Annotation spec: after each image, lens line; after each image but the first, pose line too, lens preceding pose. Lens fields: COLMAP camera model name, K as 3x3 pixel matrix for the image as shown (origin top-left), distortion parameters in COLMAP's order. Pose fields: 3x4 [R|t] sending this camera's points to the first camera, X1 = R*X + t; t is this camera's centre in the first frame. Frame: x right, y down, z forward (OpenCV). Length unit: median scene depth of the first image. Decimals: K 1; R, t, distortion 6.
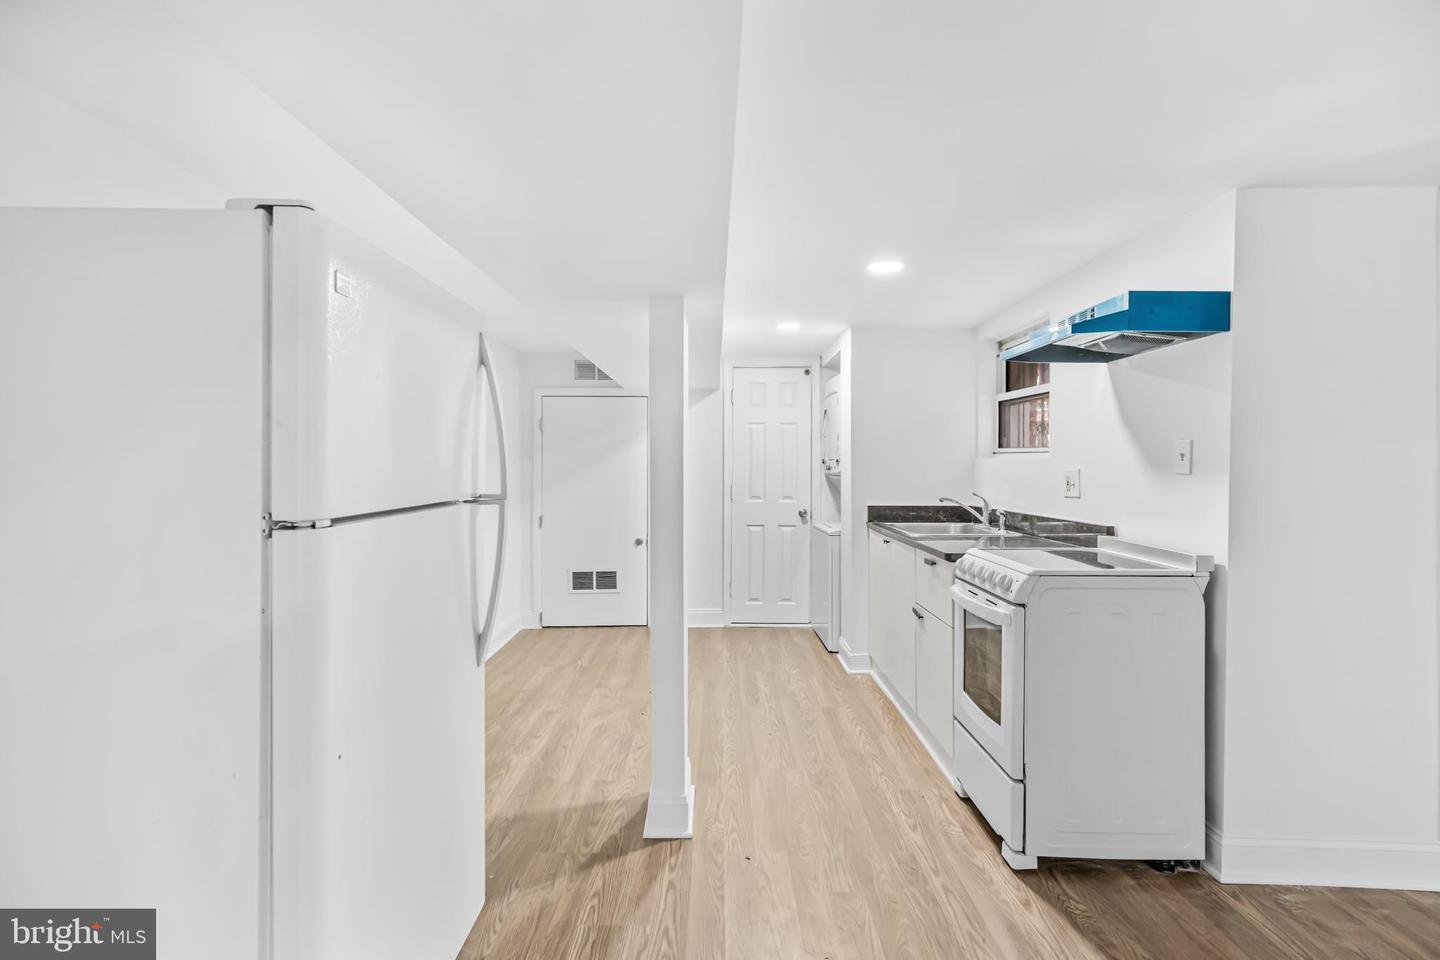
lens RADIAL K [[617.6, 0, 712.1], [0, 617.6, 479.1], [0, 0, 1]] dist [-0.000048, 0.000012]
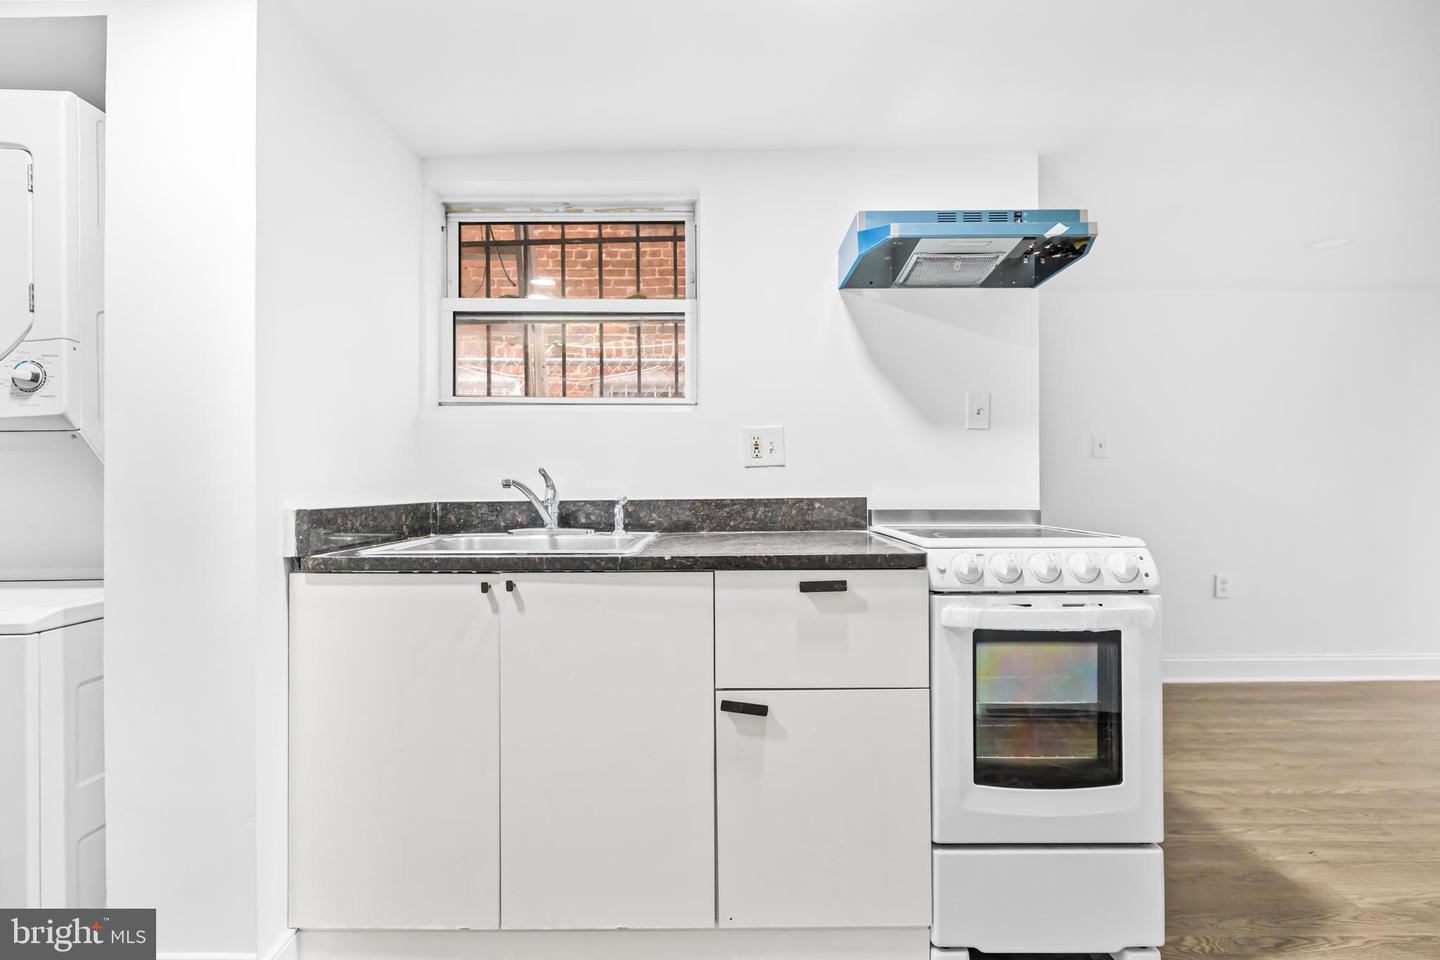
lens RADIAL K [[673.4, 0, 720.0], [0, 673.4, 480.0], [0, 0, 1]] dist [-0.004803, -0.000281]
pose [[-0.003796, 0.003617, 0.999986, -0.196540], [0.026843, 0.999633, -0.003514, 0.047924], [-0.999632, 0.026830, -0.003892, 1.090659]]
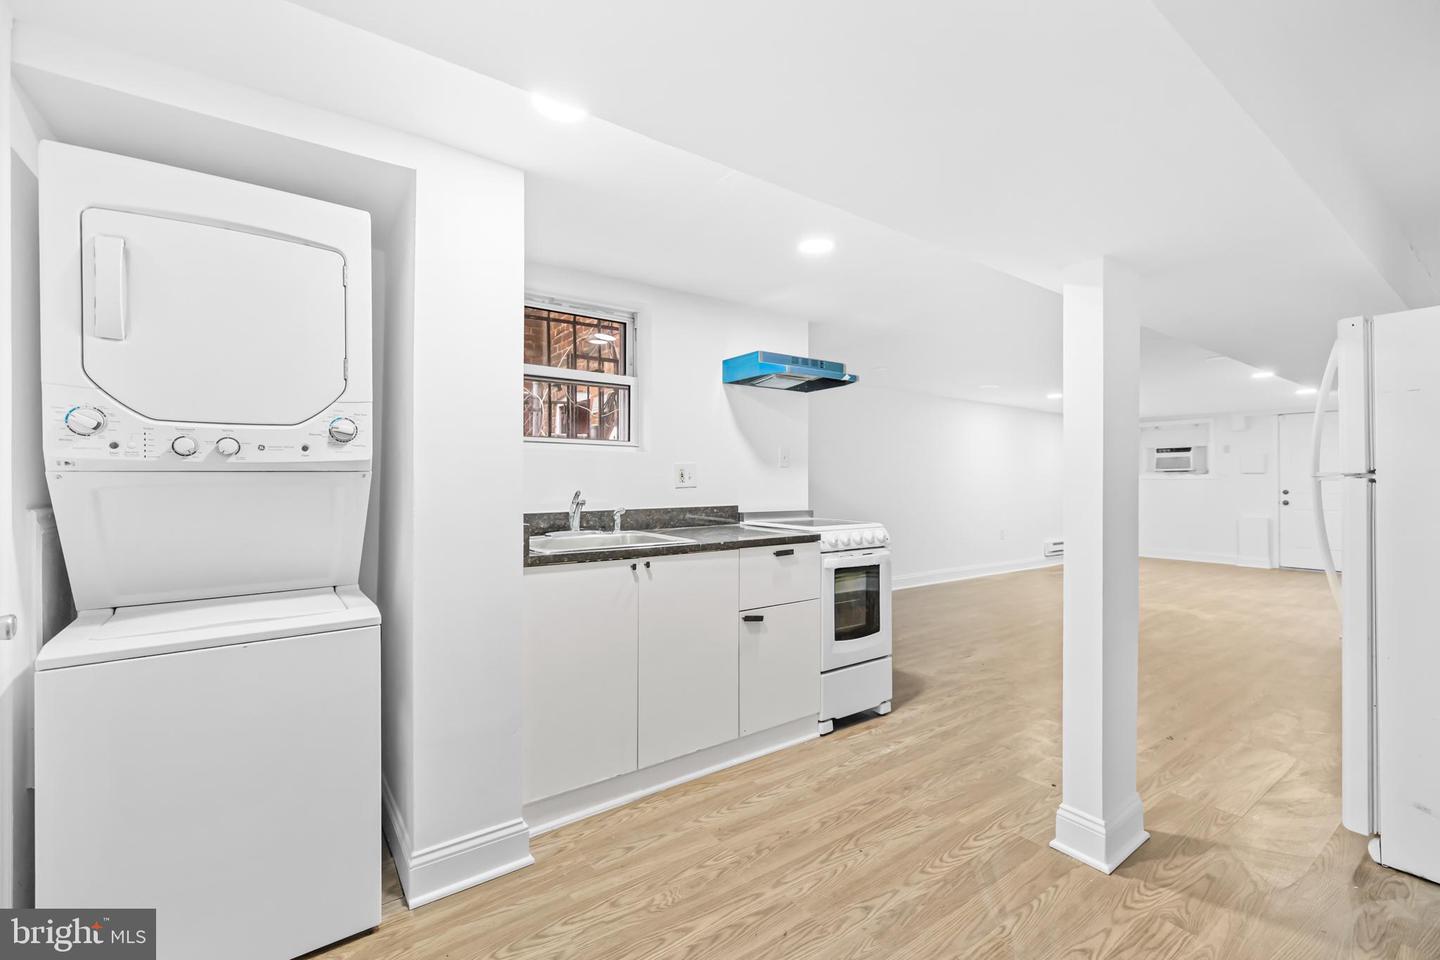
lens RADIAL K [[612.2, 0, 715.5], [0, 612.2, 478.1], [0, 0, 1]] dist [0.003085, 0.000302]
pose [[-0.588378, -0.000775, 0.808586, -0.391806], [0.016619, 0.999777, 0.013051, -0.002498], [-0.808415, 0.021117, -0.588234, 1.686710]]
